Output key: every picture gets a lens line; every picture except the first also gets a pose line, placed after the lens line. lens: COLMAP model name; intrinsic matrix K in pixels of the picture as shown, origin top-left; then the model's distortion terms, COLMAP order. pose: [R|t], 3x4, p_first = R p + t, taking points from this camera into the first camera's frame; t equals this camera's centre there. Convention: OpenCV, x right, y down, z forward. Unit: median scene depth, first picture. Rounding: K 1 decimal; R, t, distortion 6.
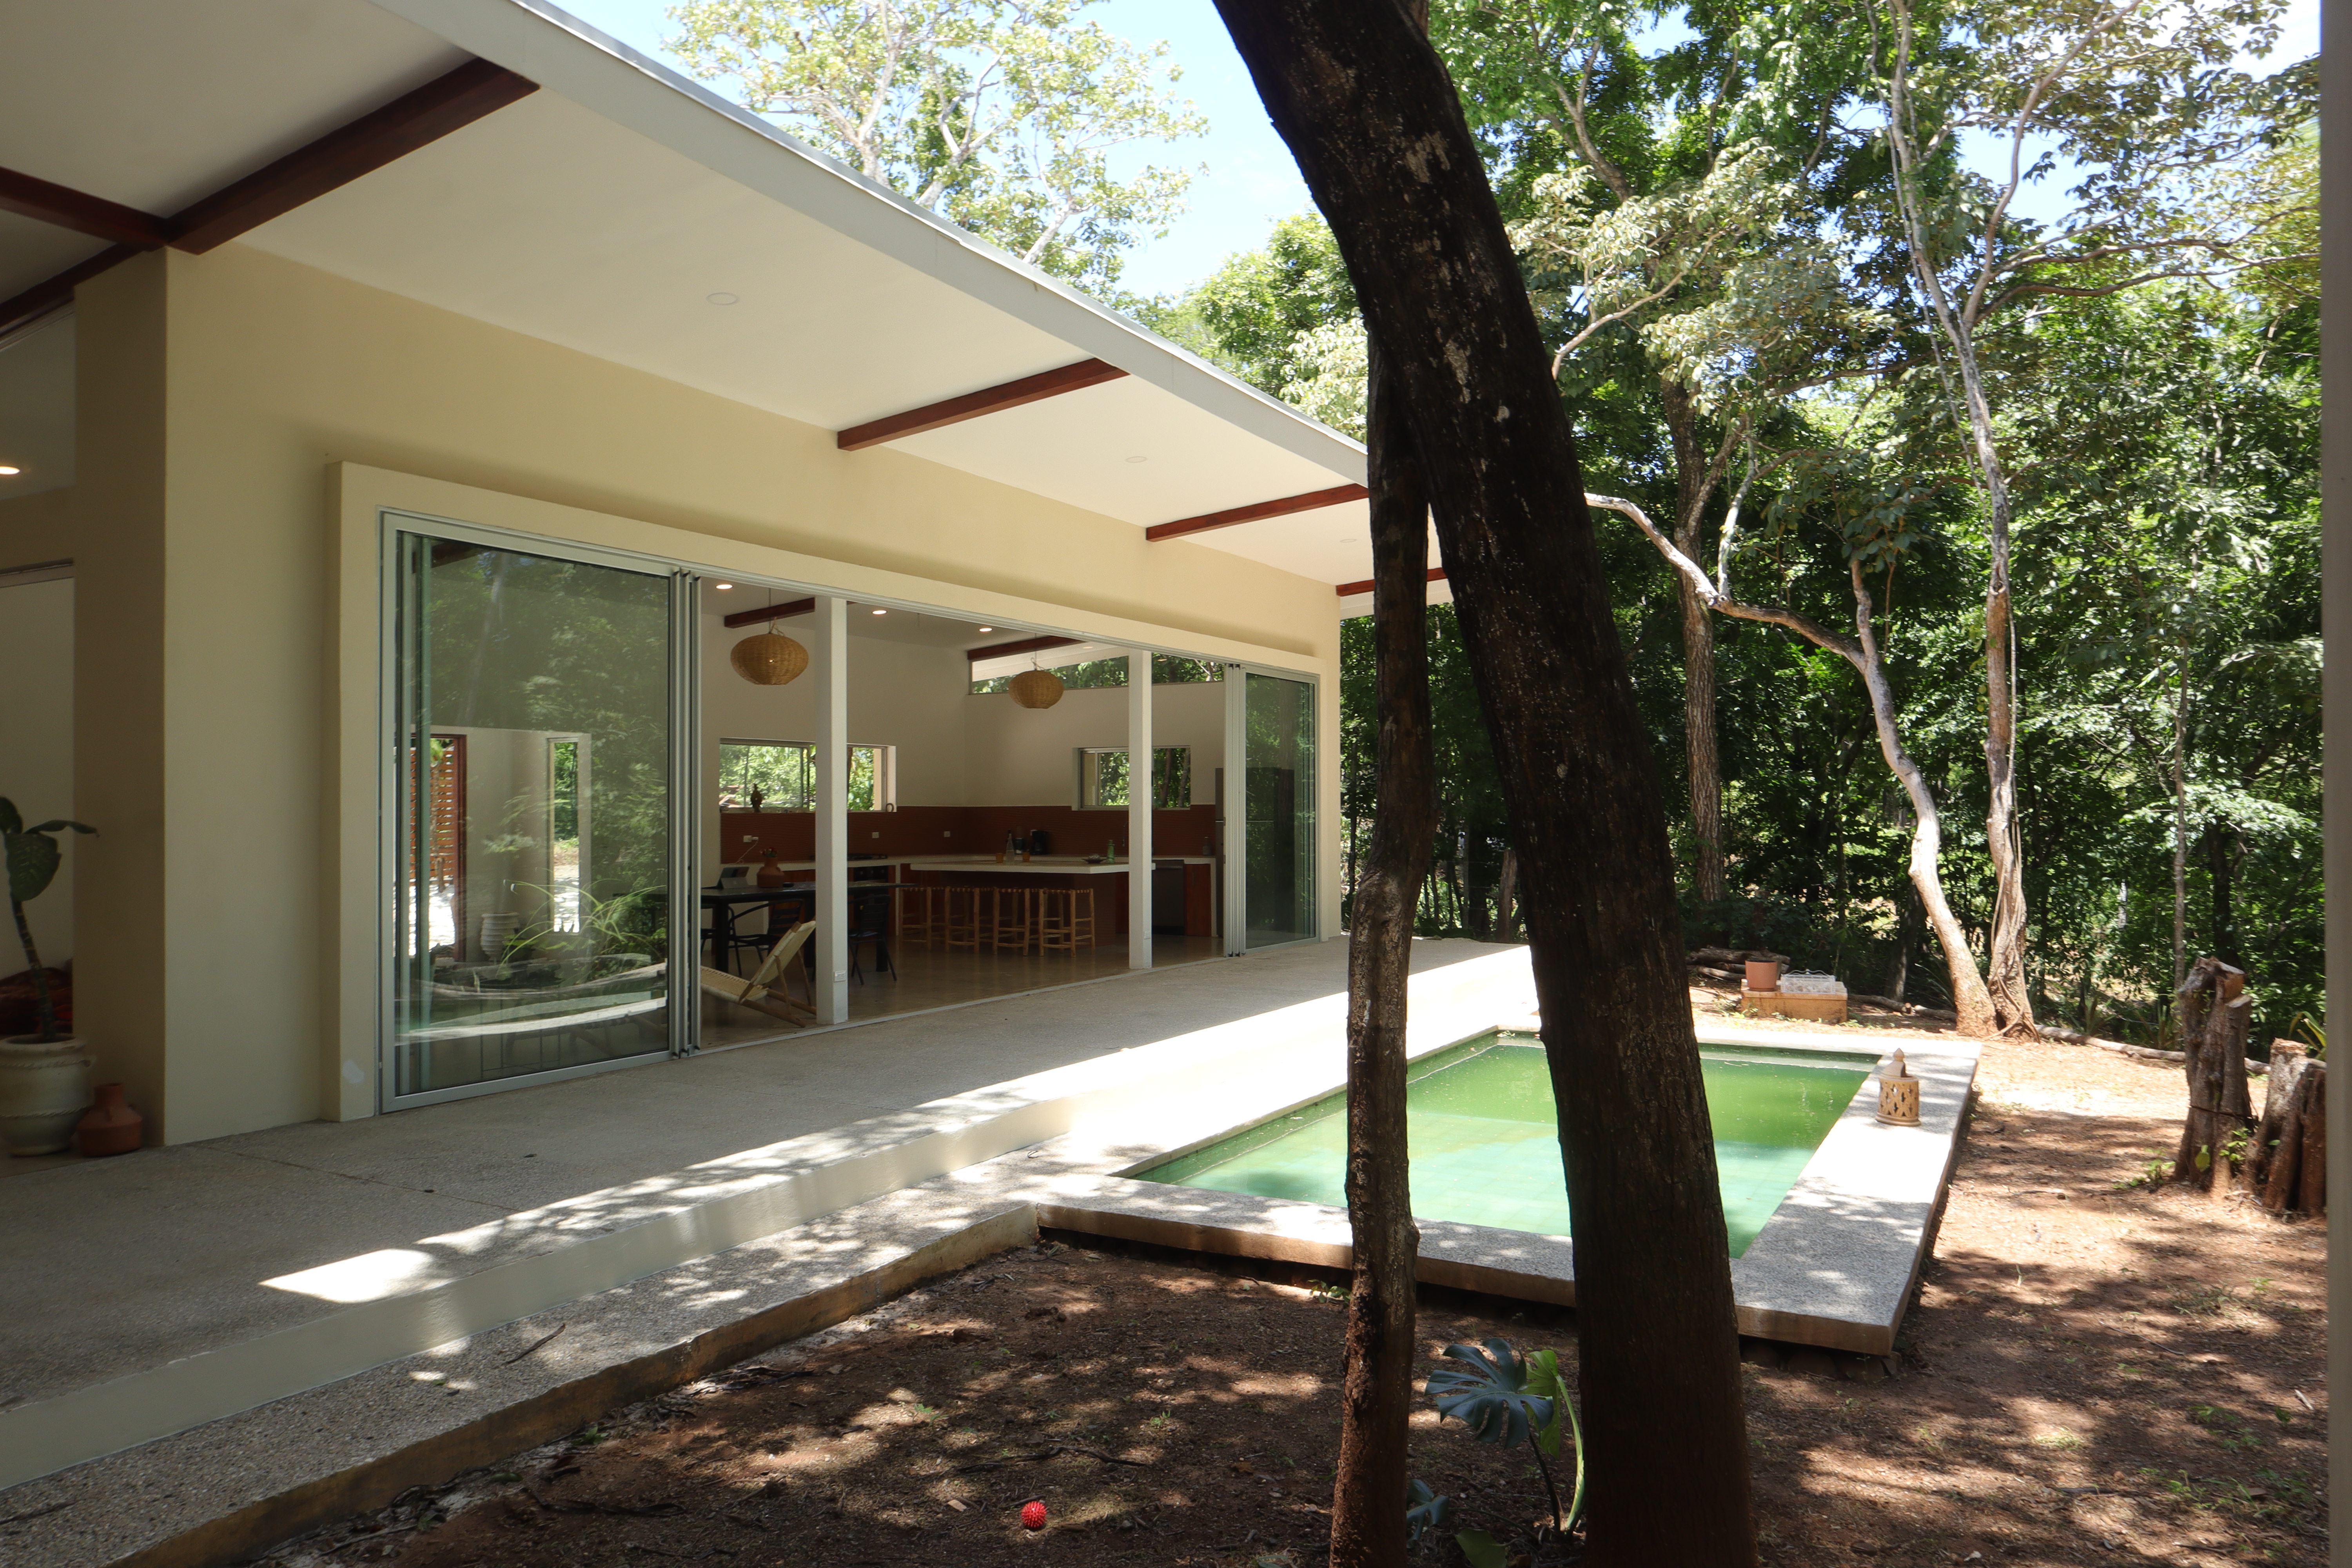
lens RADIAL K [[1601.4, 0, 1175.1], [0, 1601.4, 790.3], [0, 0, 1]] dist [-0.005051, 0.000545]
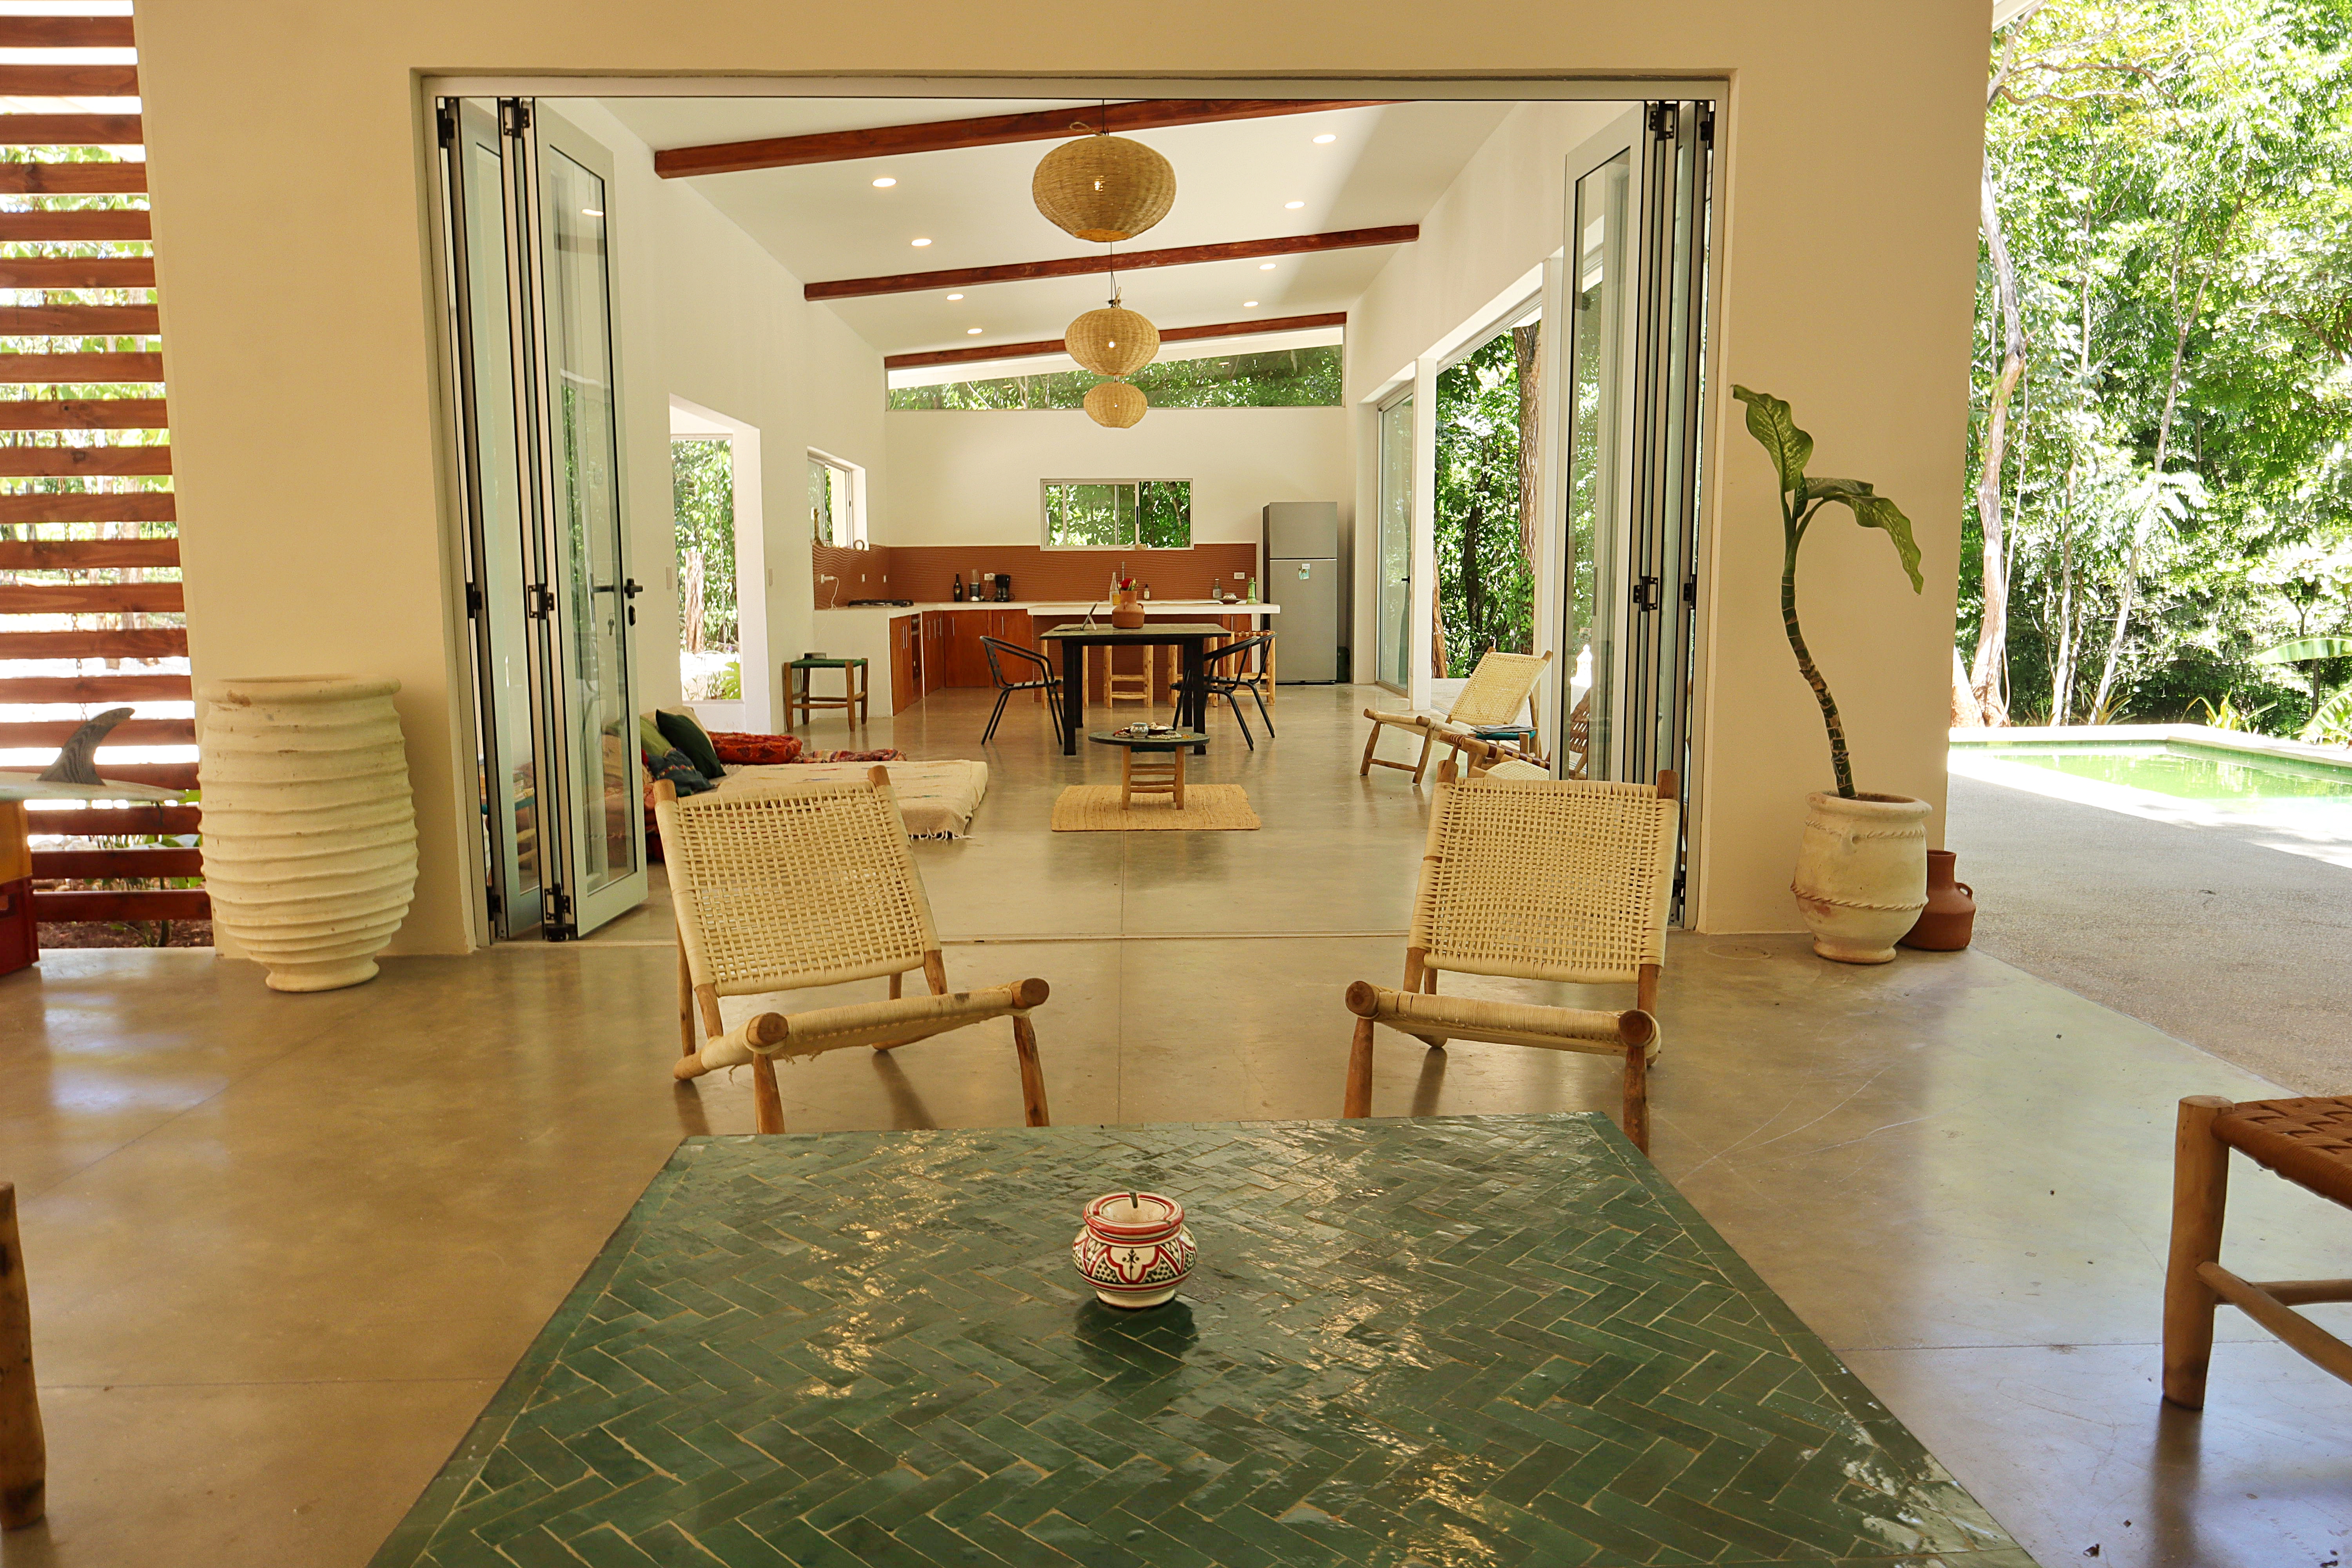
lens RADIAL K [[1572.7, 0, 1169.1], [0, 1572.7, 793.8], [0, 0, 1]] dist [0.000323, -0.005632]
pose [[0.863204, -0.070659, 0.499886, -1.197979], [-0.002814, 0.989469, 0.144720, 0.051916], [-0.504848, -0.126330, 0.853914, 0.525188]]
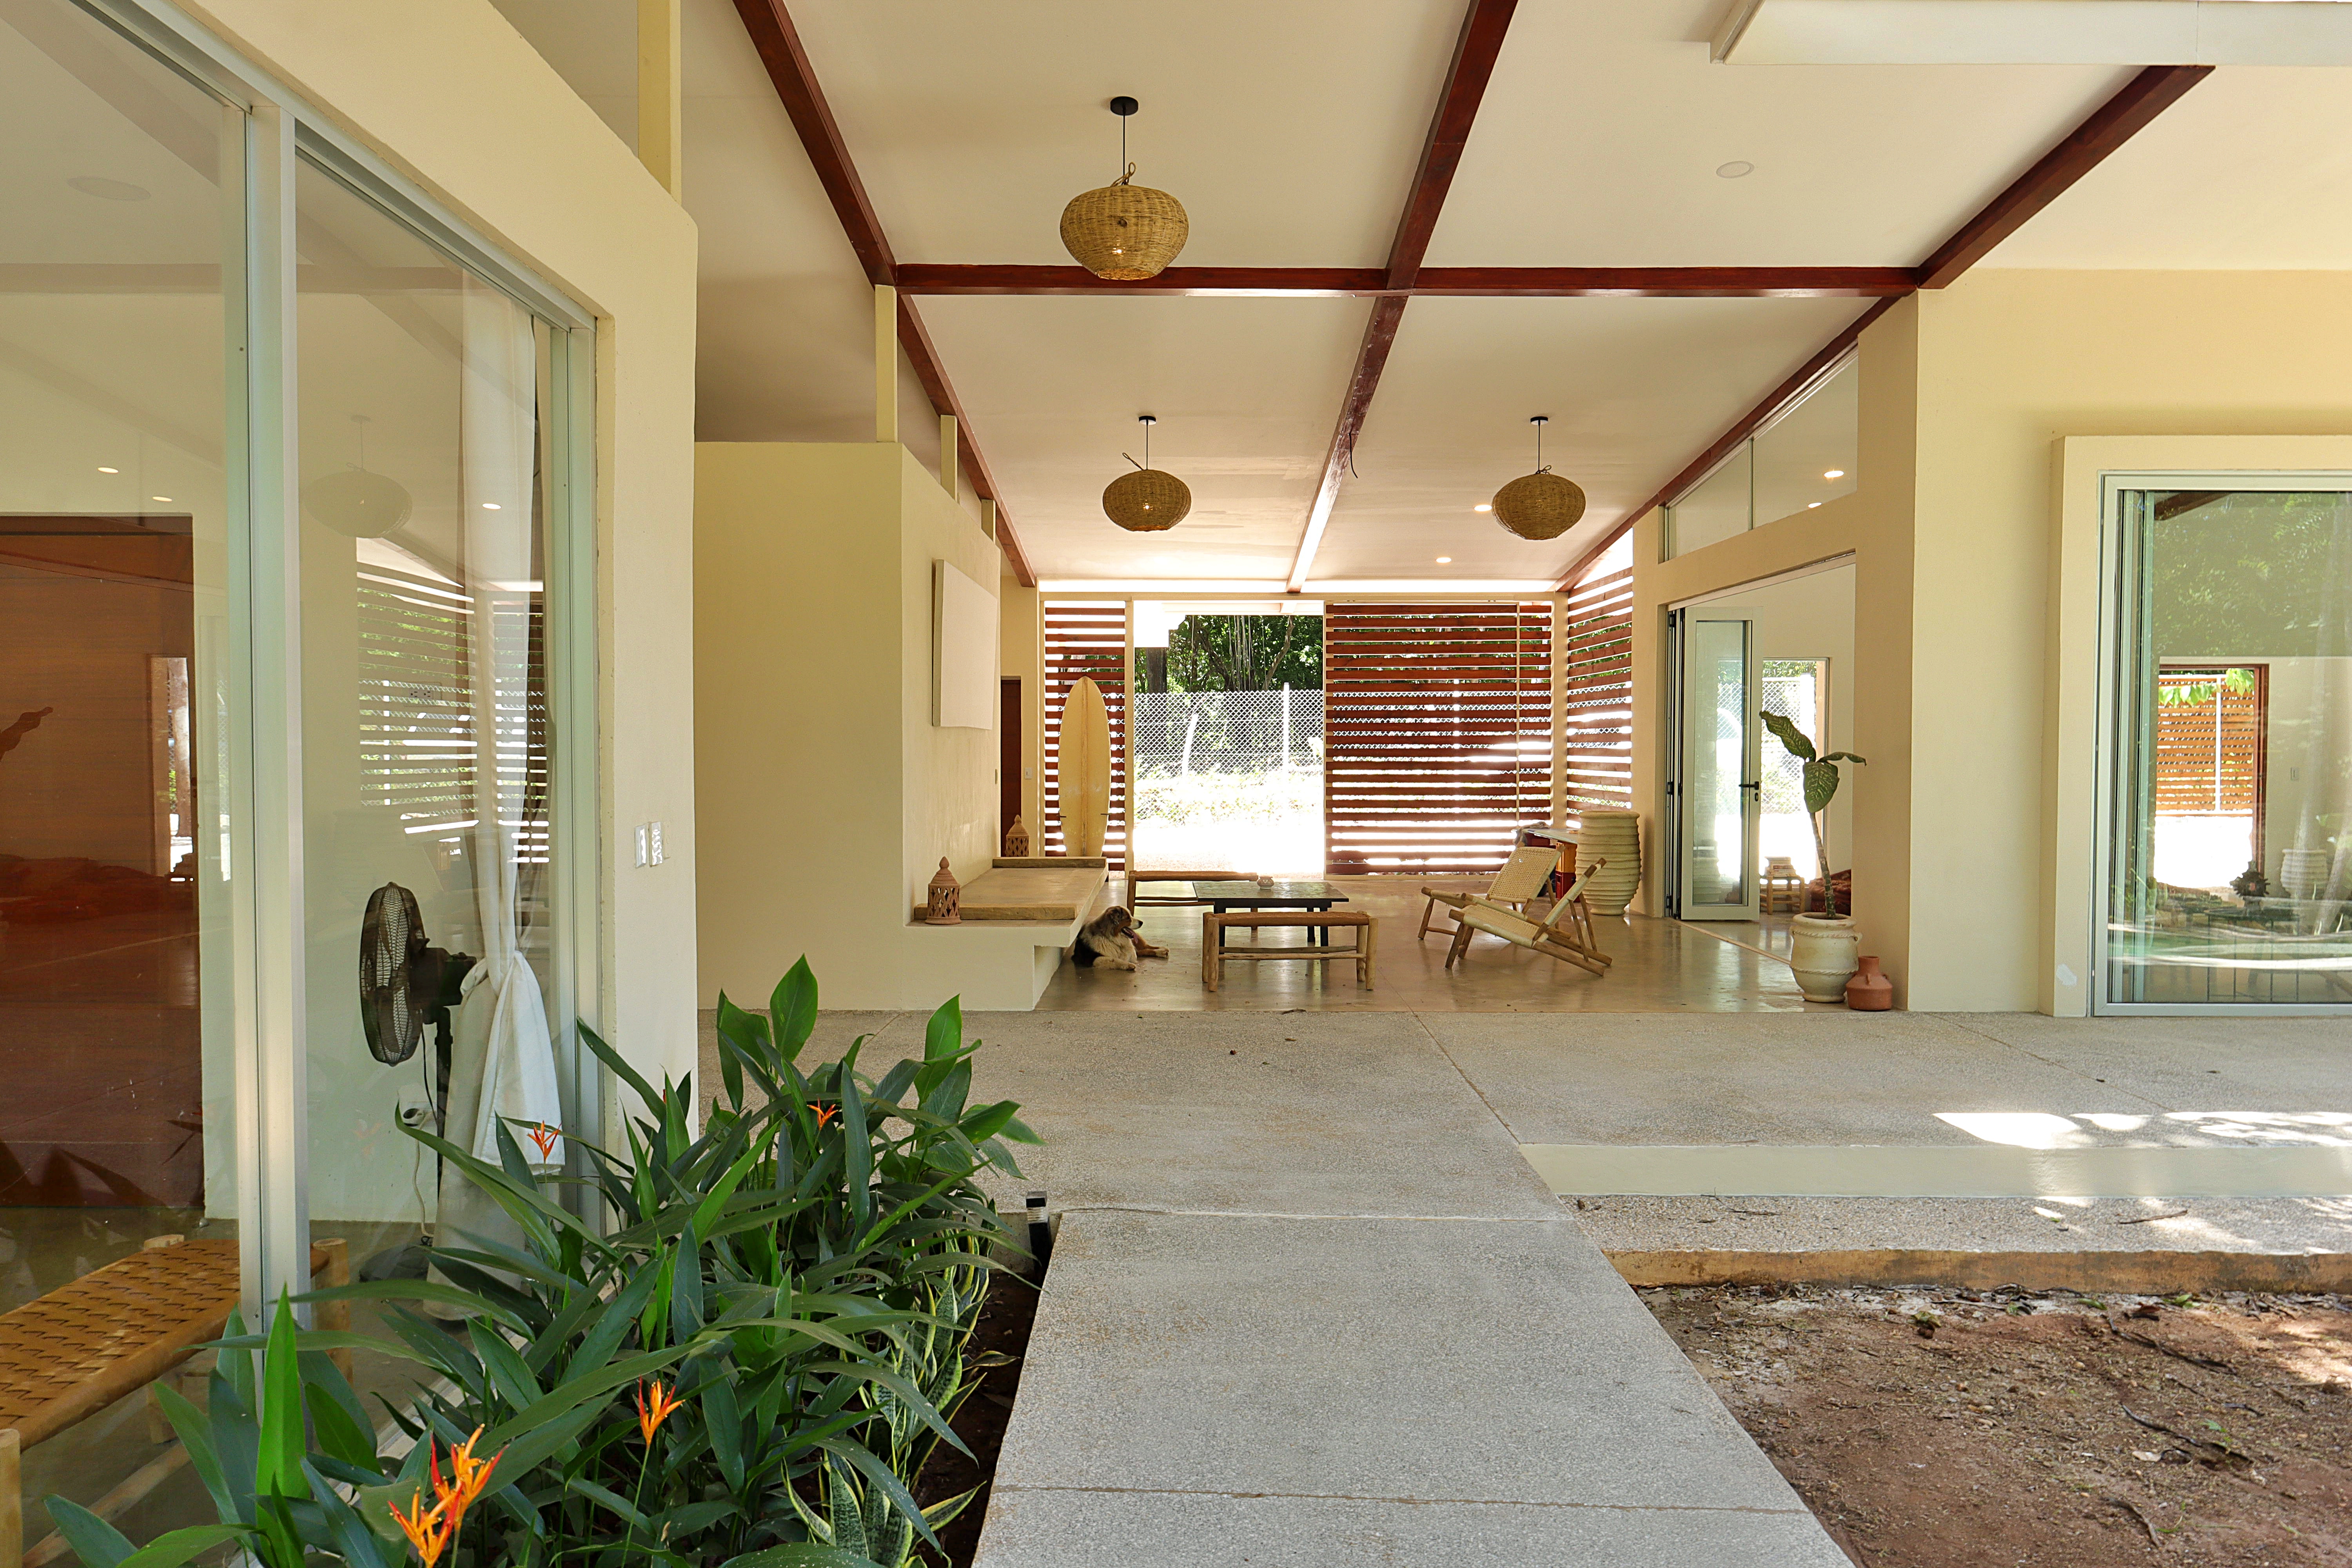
lens RADIAL K [[1572.7, 0, 1169.1], [0, 1572.7, 793.8], [0, 0, 1]] dist [0.000323, -0.005632]
pose [[0.484013, 0.034400, -0.874384, 0.154899], [0.007956, 0.999013, 0.043707, -0.007416], [0.875025, -0.028112, 0.483261, -0.100226]]
